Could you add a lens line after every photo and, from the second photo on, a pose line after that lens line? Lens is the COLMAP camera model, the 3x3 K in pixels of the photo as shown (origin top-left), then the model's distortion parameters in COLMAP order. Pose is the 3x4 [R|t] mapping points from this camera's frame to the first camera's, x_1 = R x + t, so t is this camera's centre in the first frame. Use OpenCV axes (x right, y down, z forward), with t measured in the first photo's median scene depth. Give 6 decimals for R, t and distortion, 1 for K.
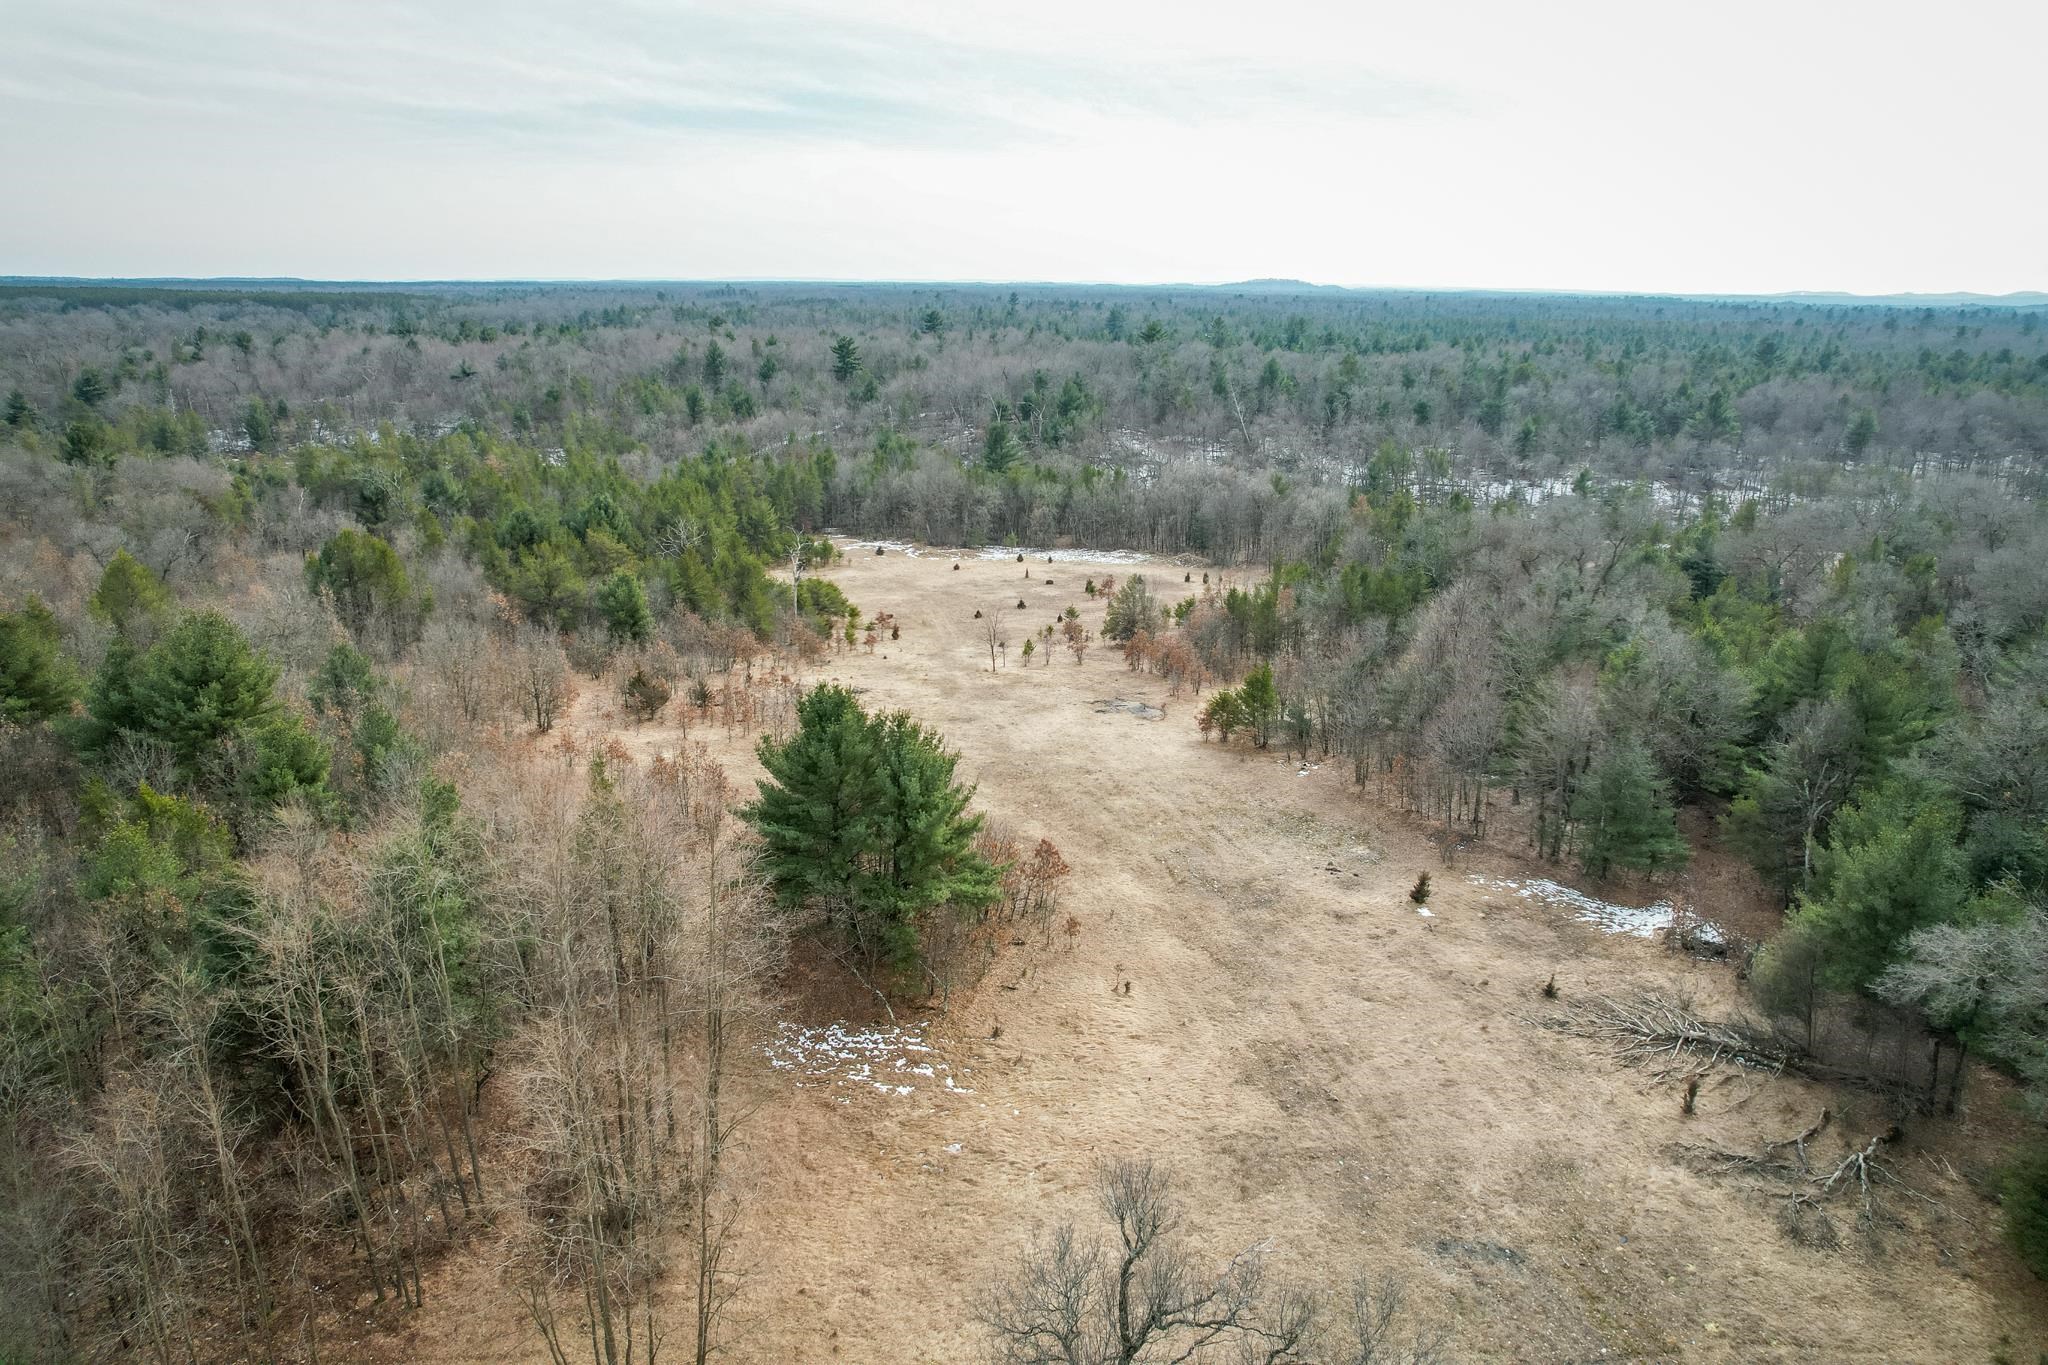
lens RADIAL K [[1311.9, 0, 1032.2], [0, 1311.9, 675.0], [0, 0, 1]] dist [-0.075935, 0.070130]
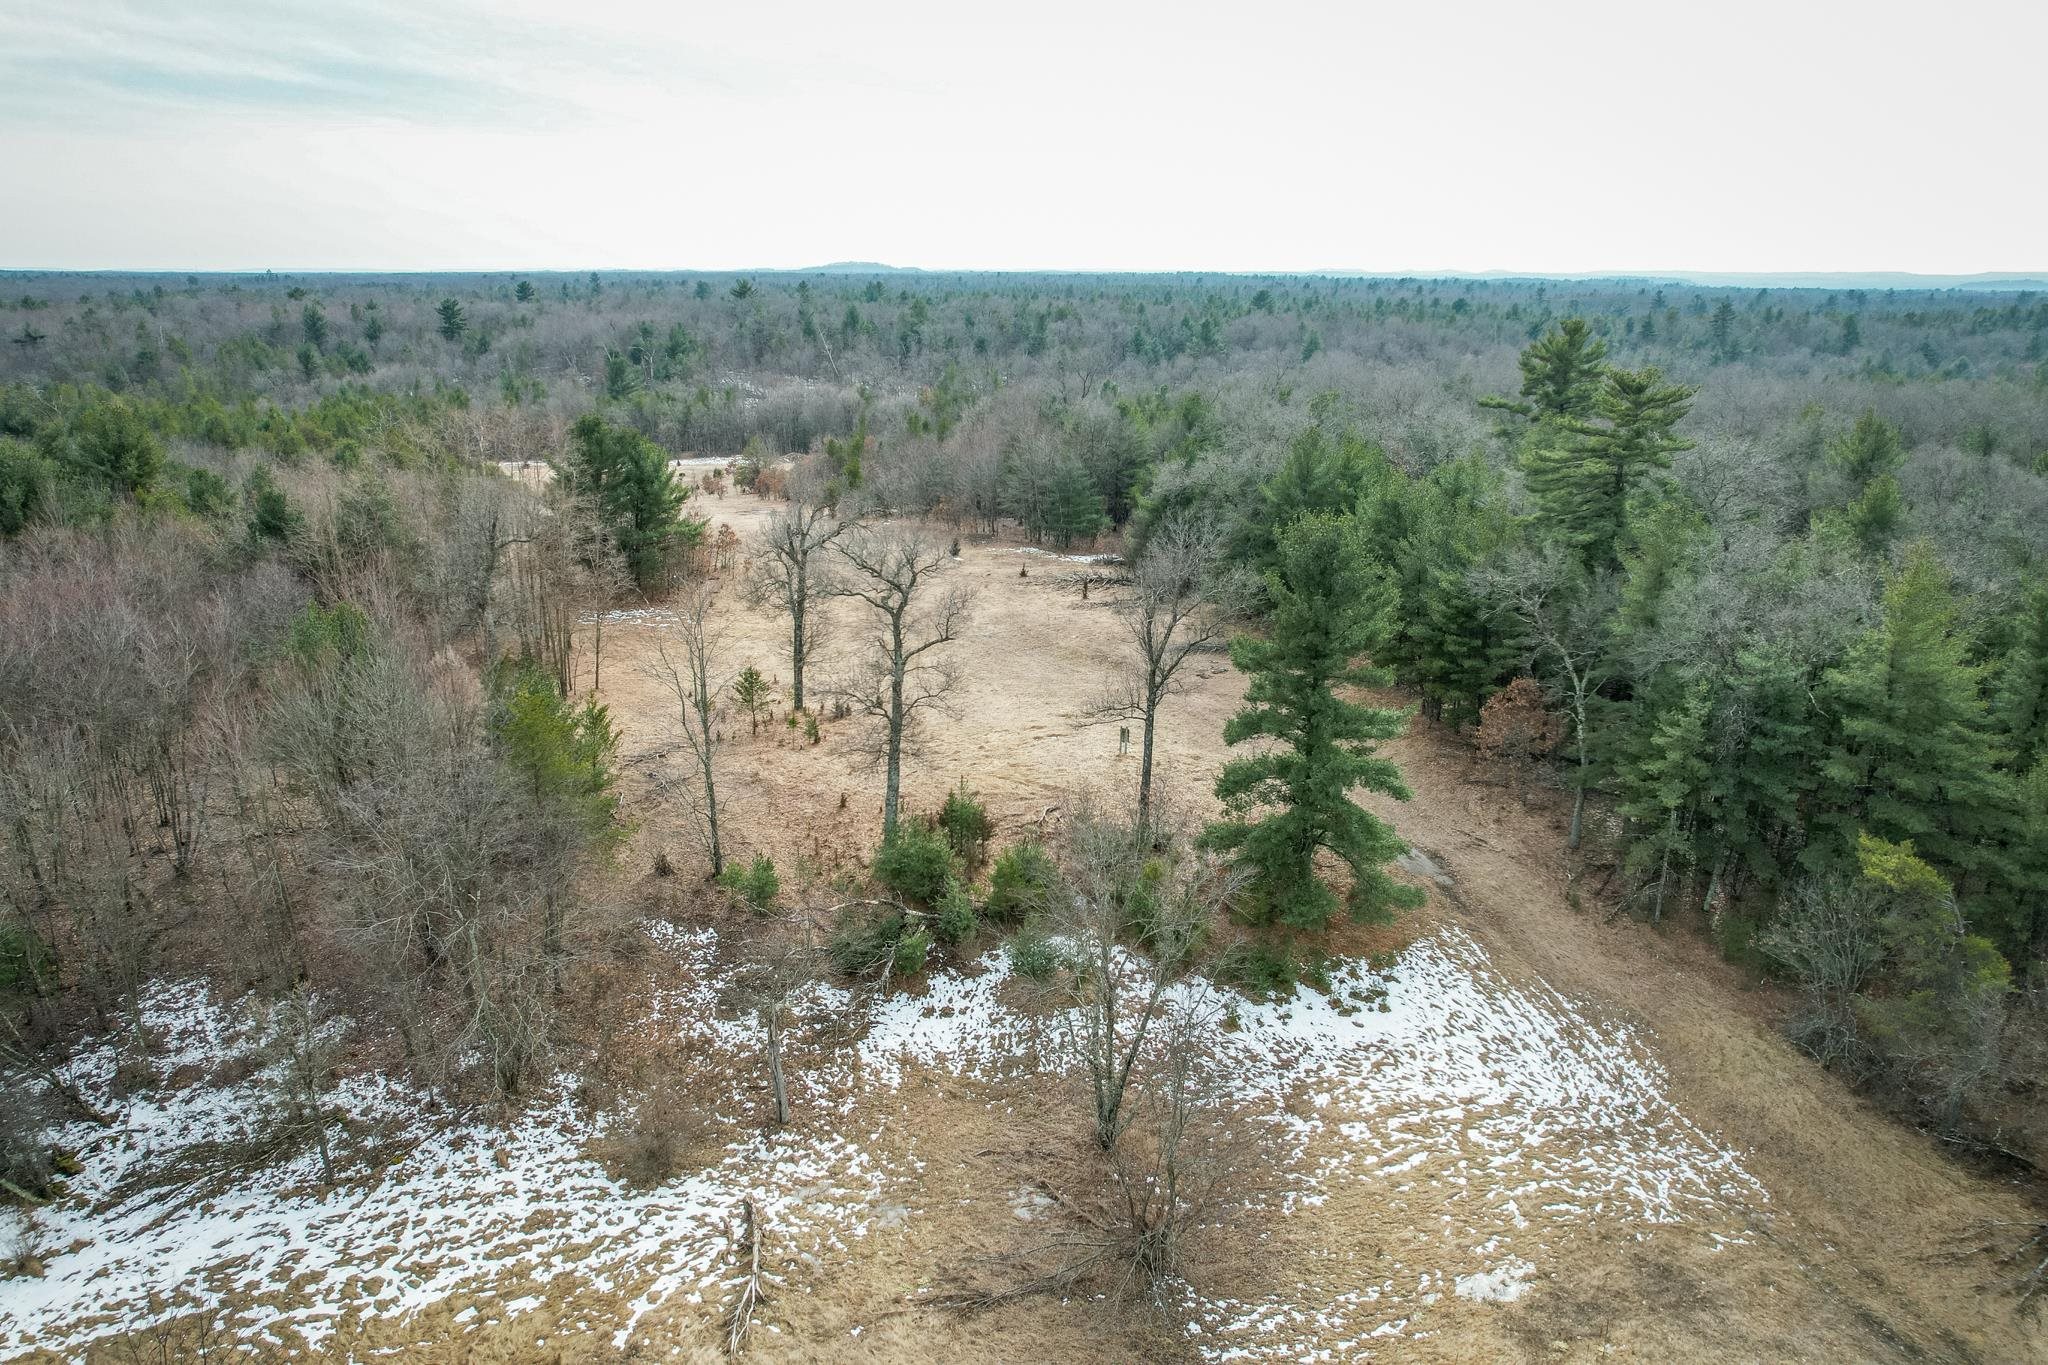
lens RADIAL K [[1311.9, 0, 1032.6], [0, 1311.9, 676.3], [0, 0, 1]] dist [-0.075935, 0.070130]
pose [[0.953668, -0.095634, 0.285256, -0.051075], [0.092313, 0.995414, 0.025100, 0.149867], [-0.286348, 0.002396, 0.958123, -0.320876]]
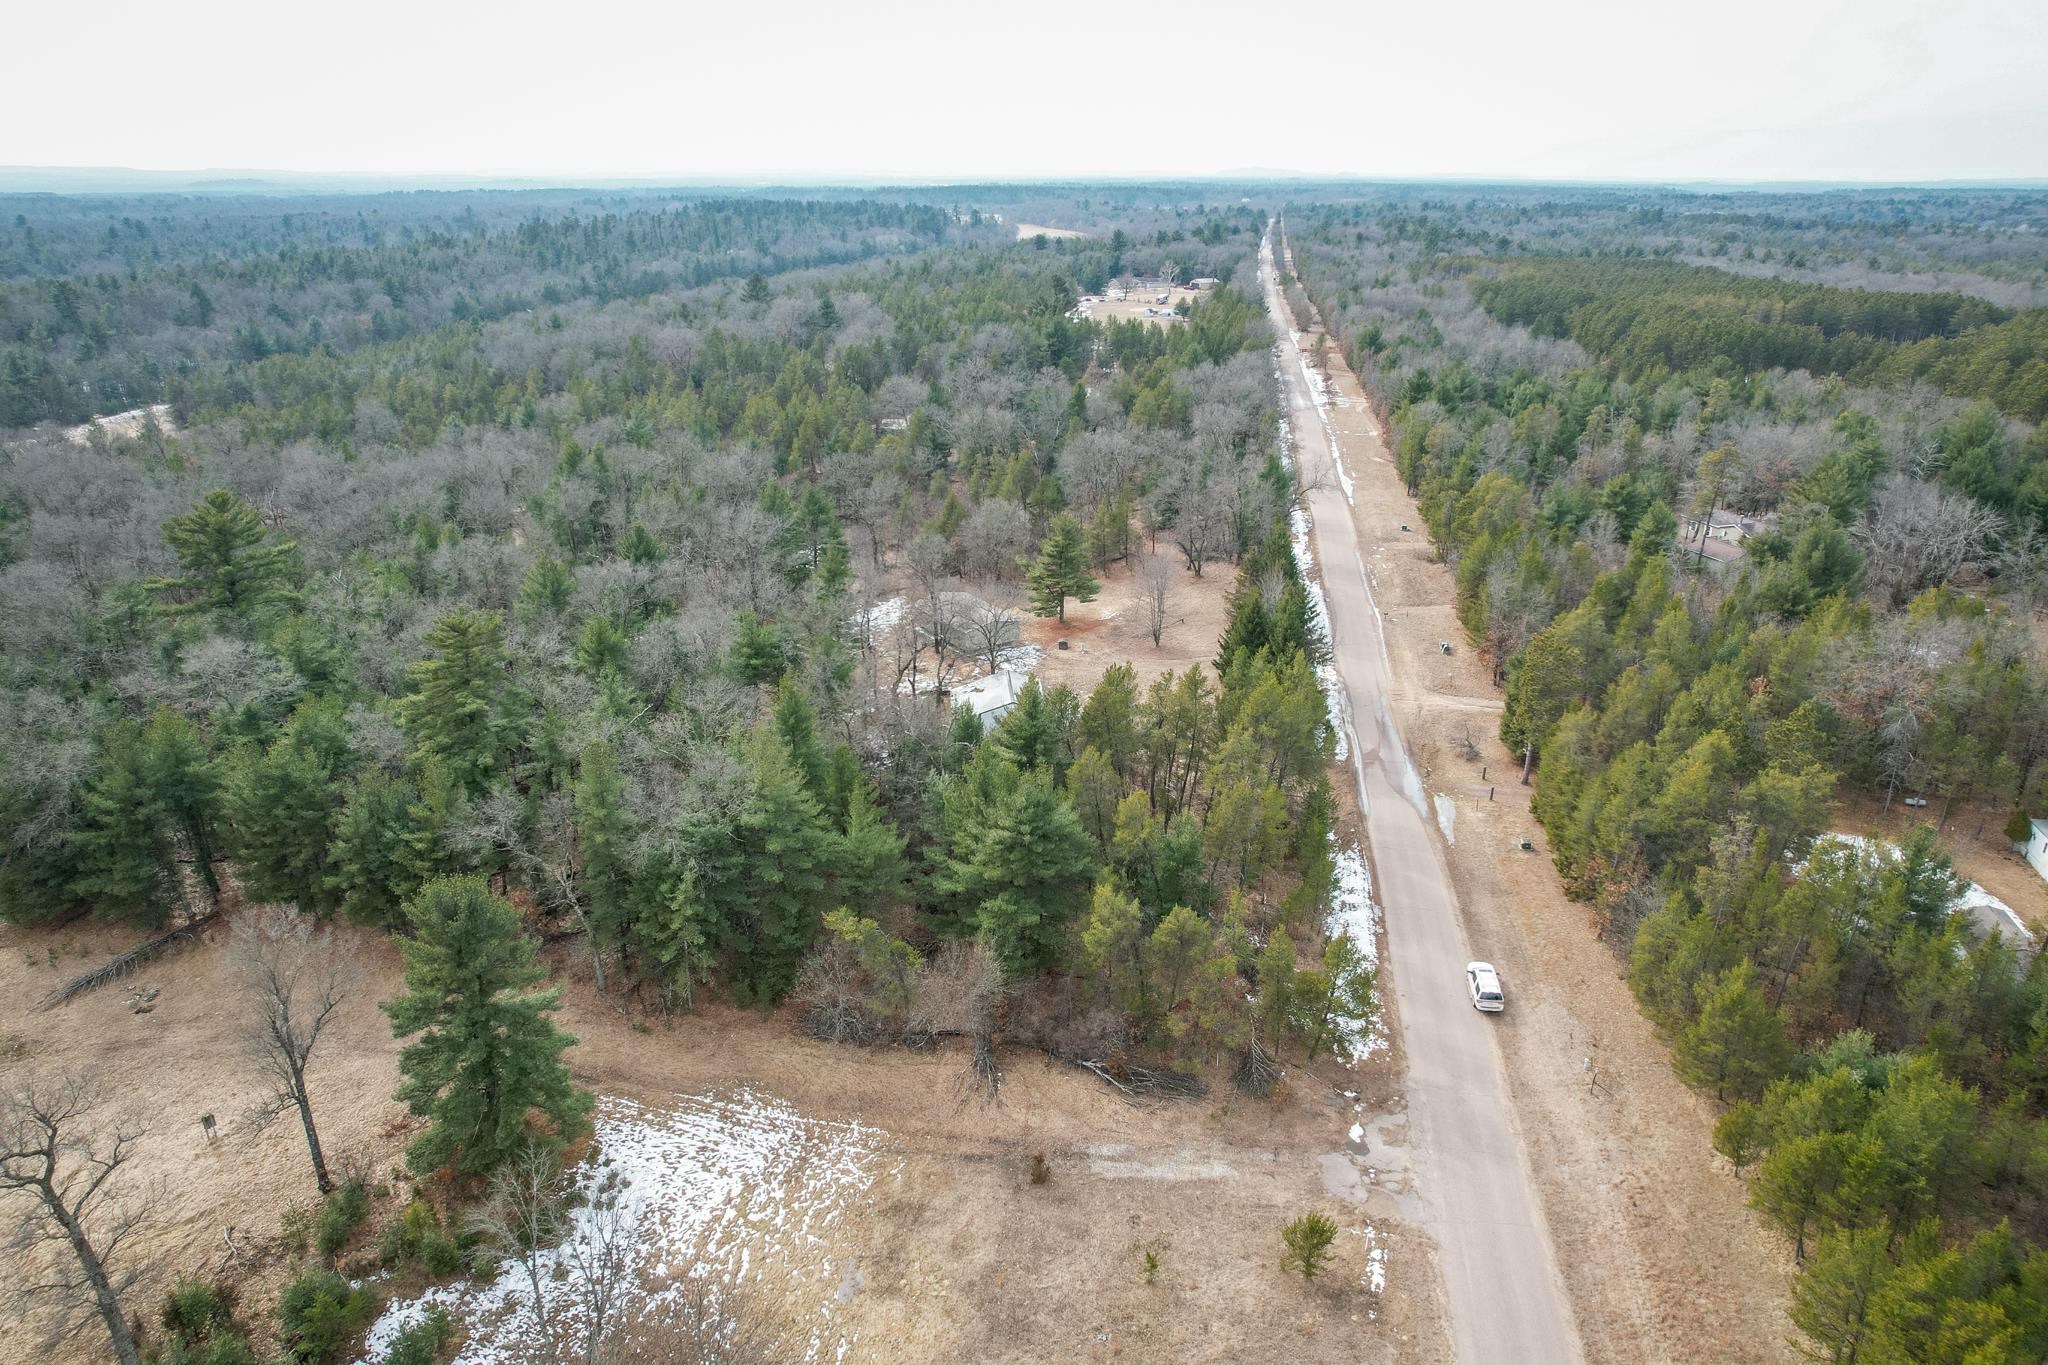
lens RADIAL K [[1311.9, 0, 1033.1], [0, 1311.9, 675.7], [0, 0, 1]] dist [-0.075935, 0.070130]
pose [[0.105410, -0.374952, 0.921032, -0.223062], [0.283837, 0.899007, 0.333501, -0.029914], [-0.953061, 0.226269, 0.201189, -0.290837]]
